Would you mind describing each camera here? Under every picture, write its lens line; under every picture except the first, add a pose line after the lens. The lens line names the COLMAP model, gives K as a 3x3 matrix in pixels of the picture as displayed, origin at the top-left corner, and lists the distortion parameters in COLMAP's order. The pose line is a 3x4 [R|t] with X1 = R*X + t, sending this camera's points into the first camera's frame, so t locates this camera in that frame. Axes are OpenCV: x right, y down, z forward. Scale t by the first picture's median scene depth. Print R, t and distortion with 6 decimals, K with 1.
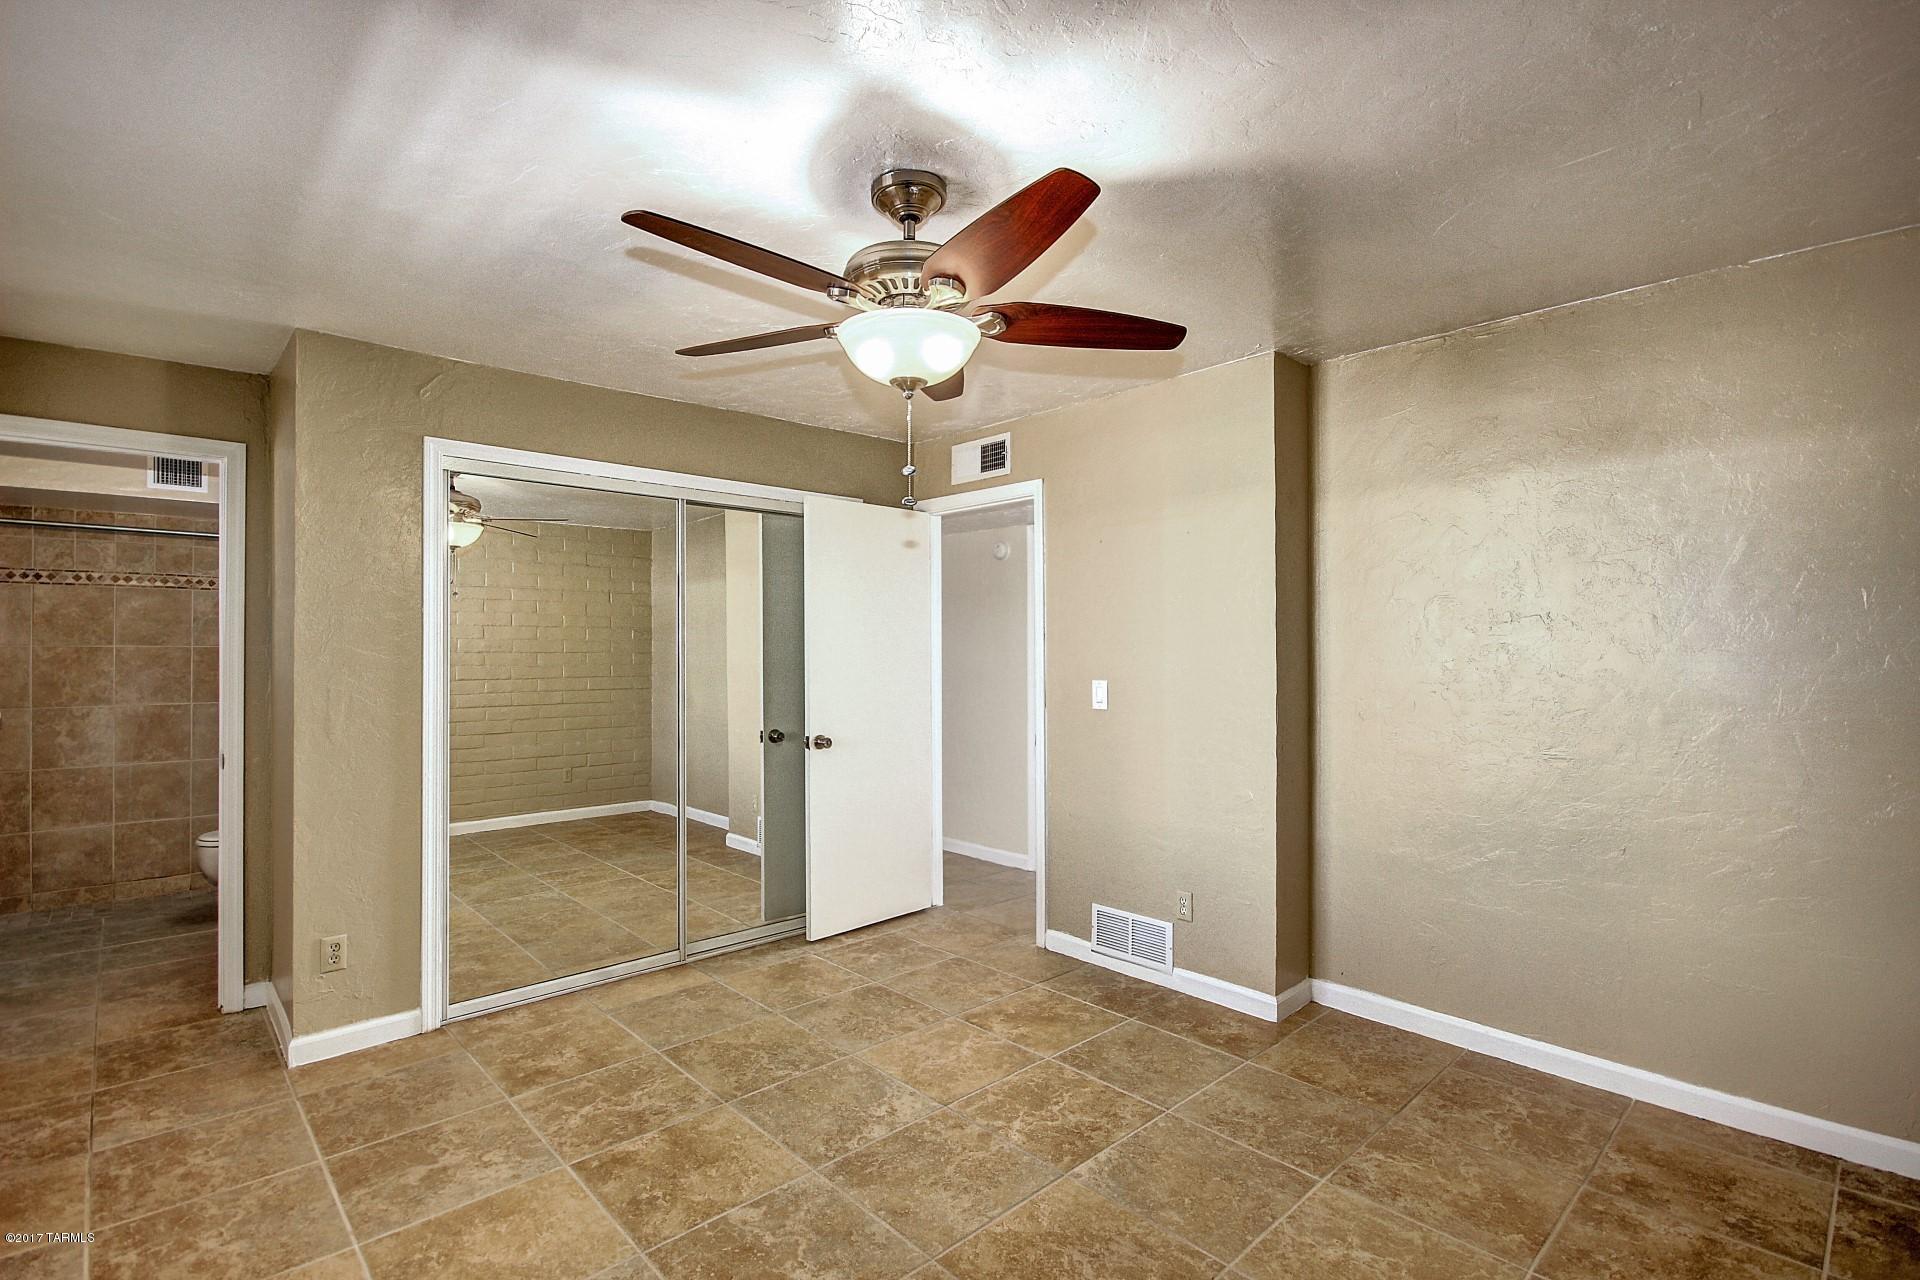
lens RADIAL K [[882.9, 0, 972.5], [0, 882.9, 644.5], [0, 0, 1]] dist [-0.008011, -0.003231]
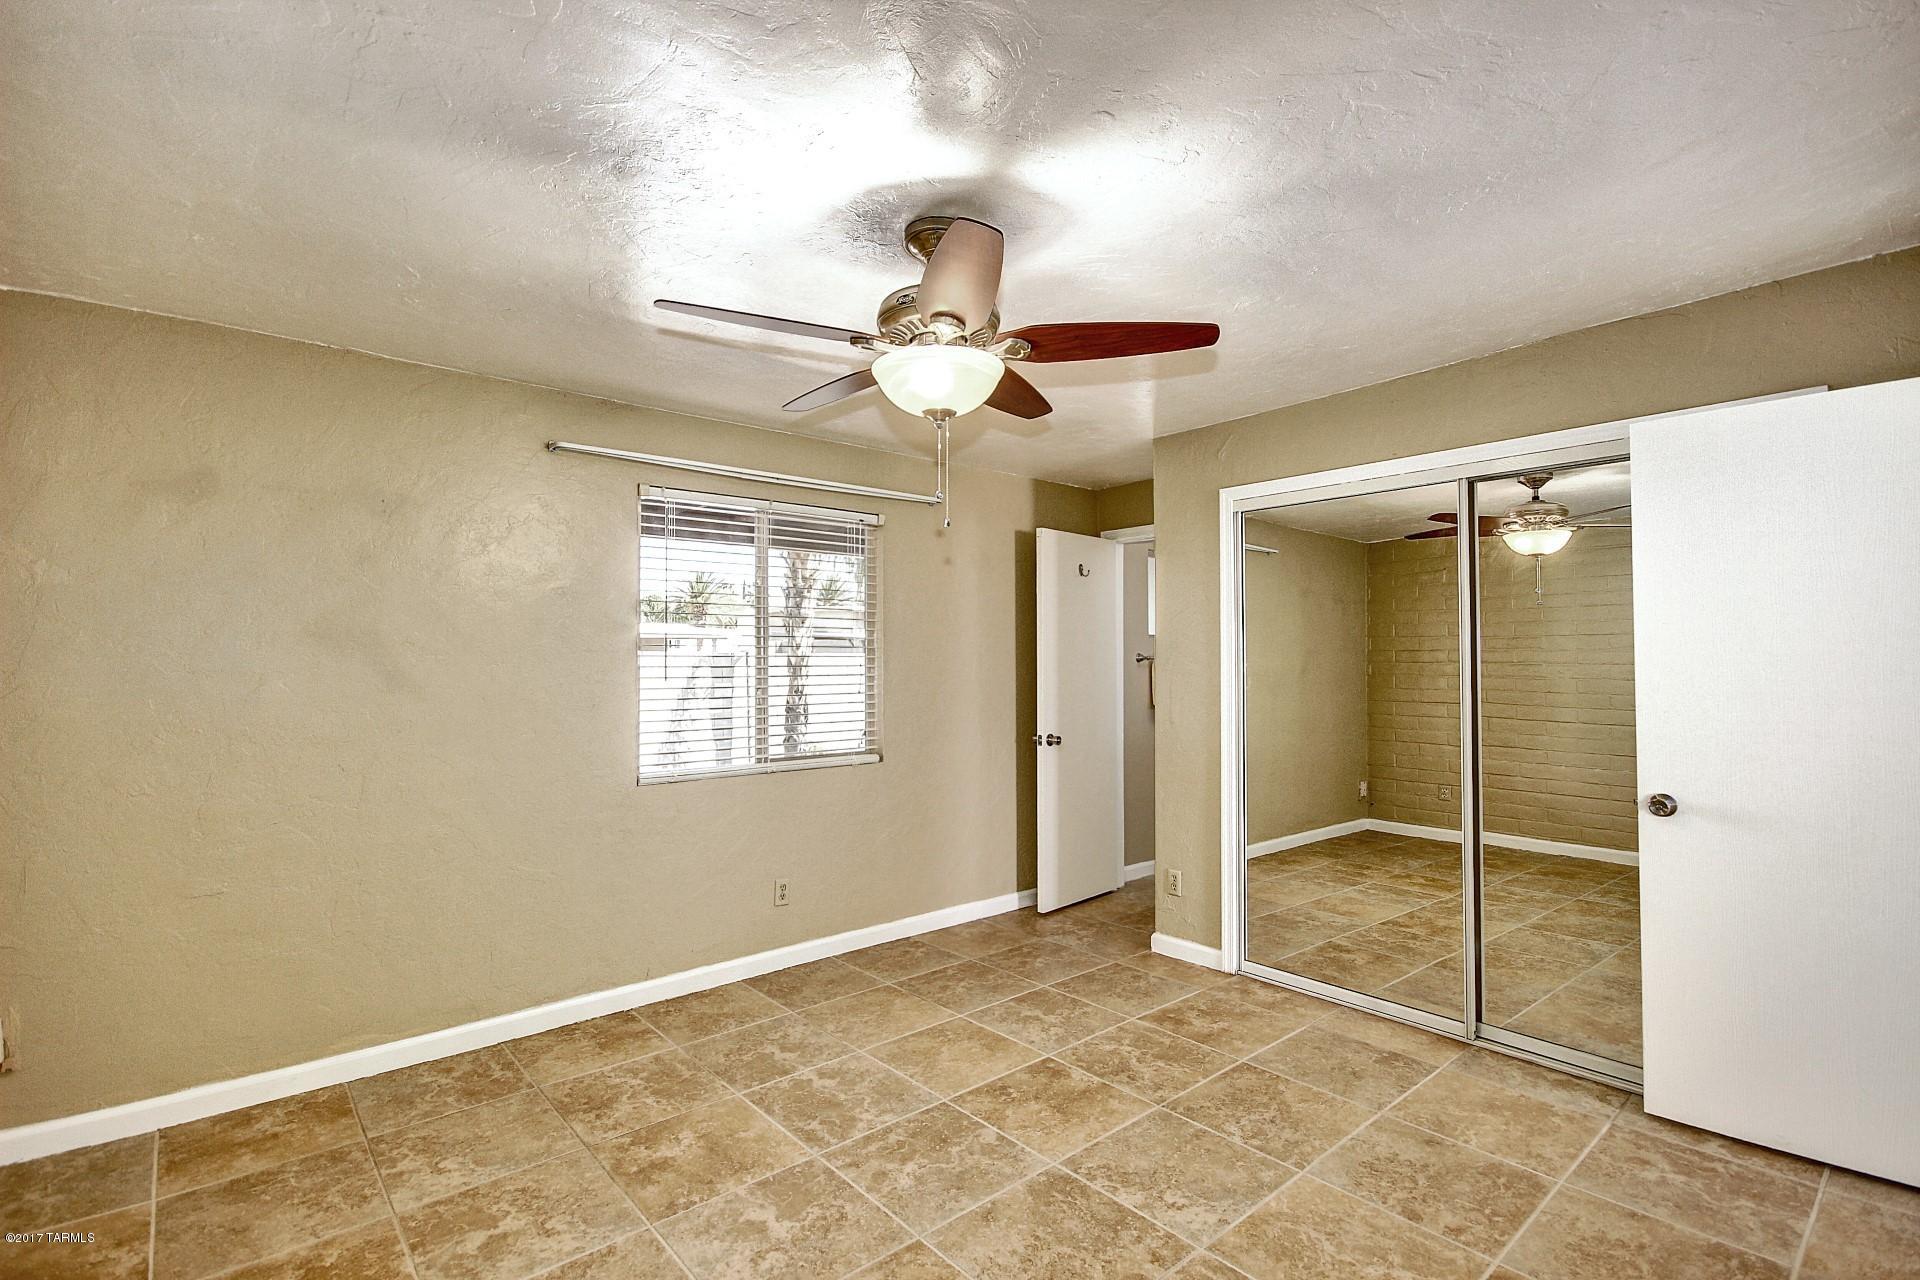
lens RADIAL K [[882.9, 0, 951.0], [0, 882.9, 652.9], [0, 0, 1]] dist [-0.008011, -0.003231]
pose [[-0.063278, -0.012141, -0.997922, 0.717098], [0.008109, 0.999887, -0.012679, 0.006637], [0.997963, -0.008894, -0.063172, 0.782123]]
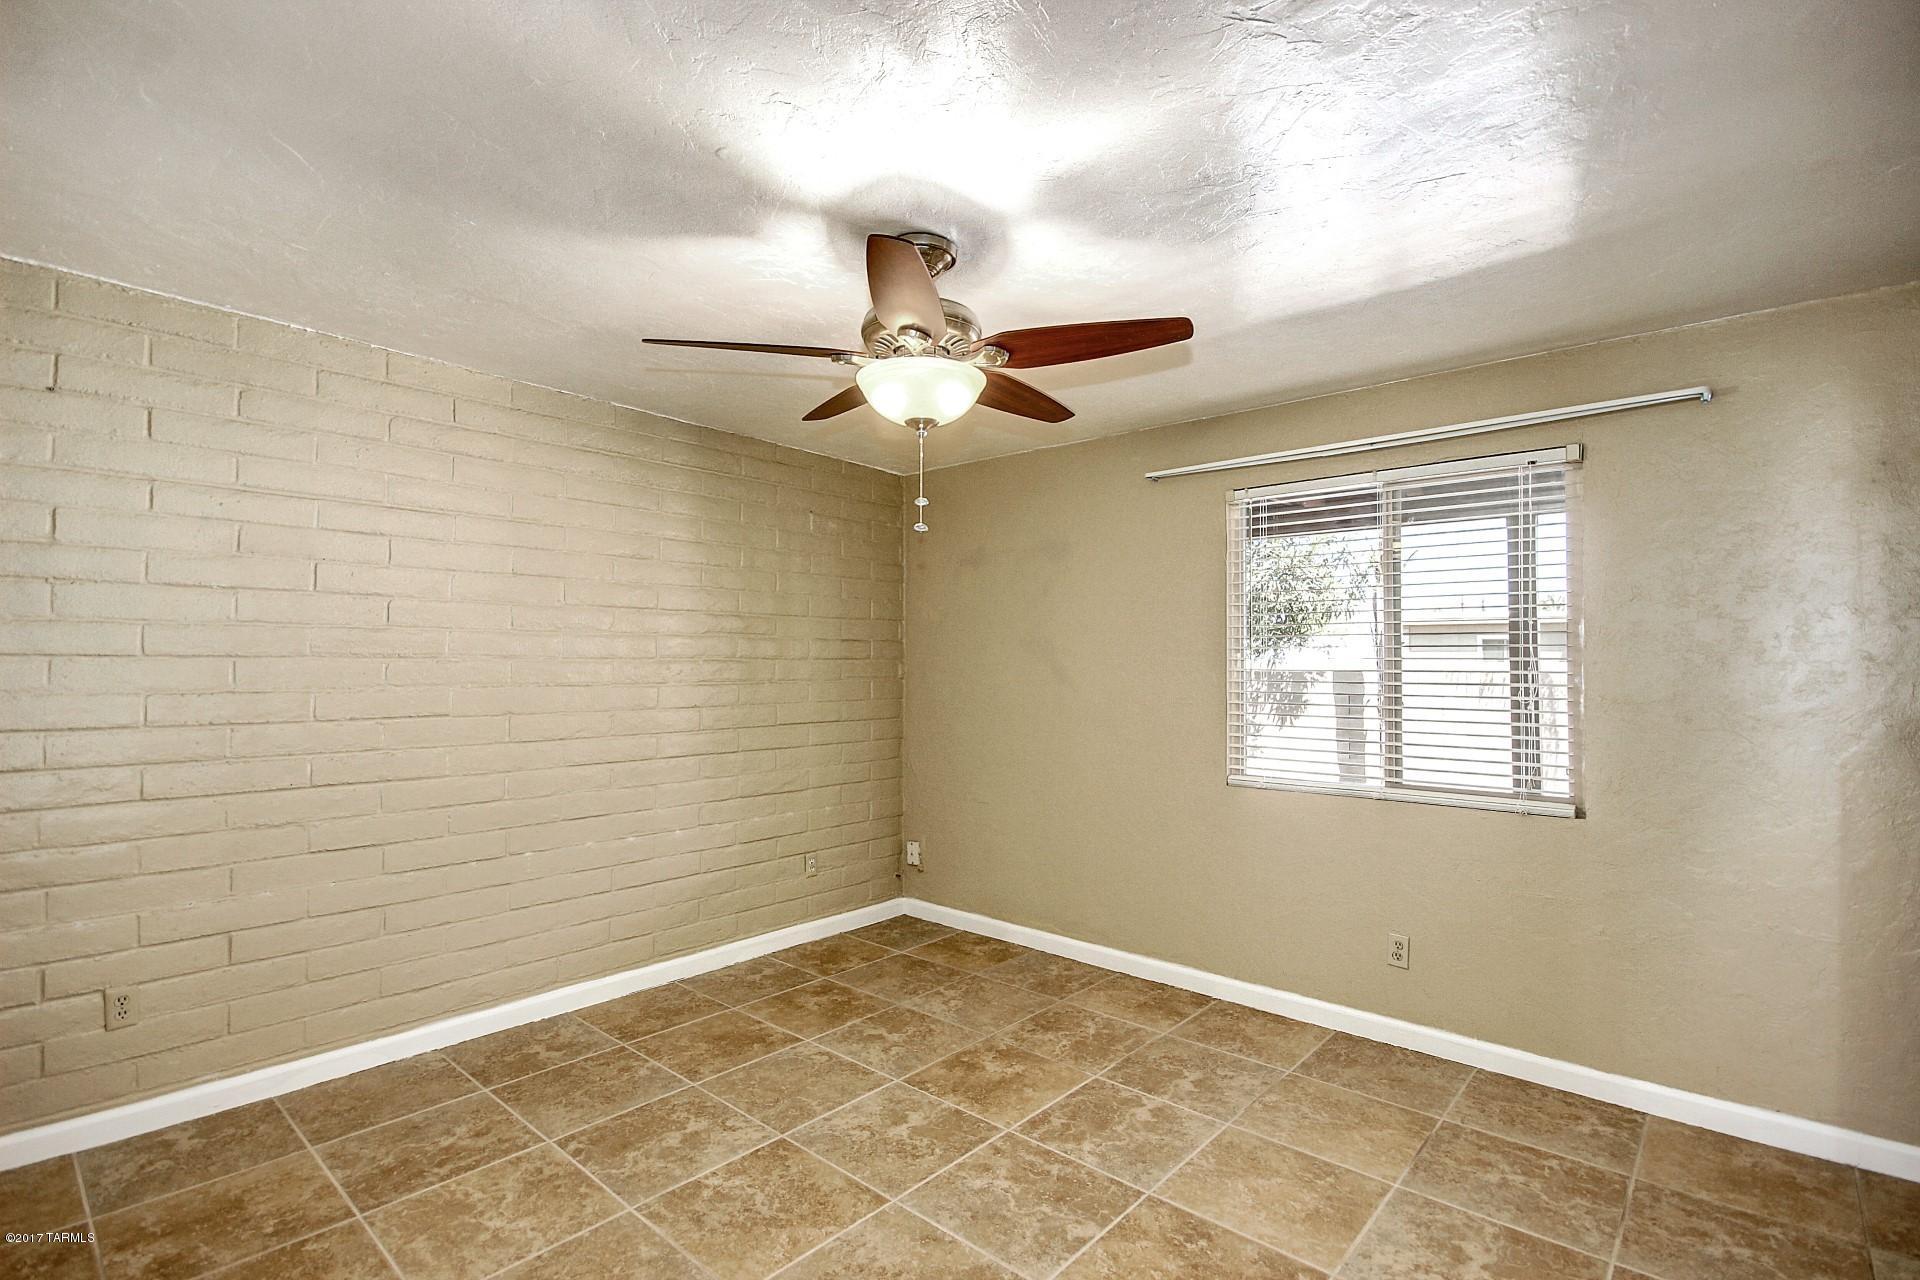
lens RADIAL K [[882.9, 0, 966.5], [0, 882.9, 651.1], [0, 0, 1]] dist [-0.008011, -0.003231]
pose [[-0.997146, -0.007238, -0.075154, -0.034055], [-0.005943, 0.999830, -0.017441, 0.005430], [0.075268, -0.016945, -0.997019, 1.516878]]
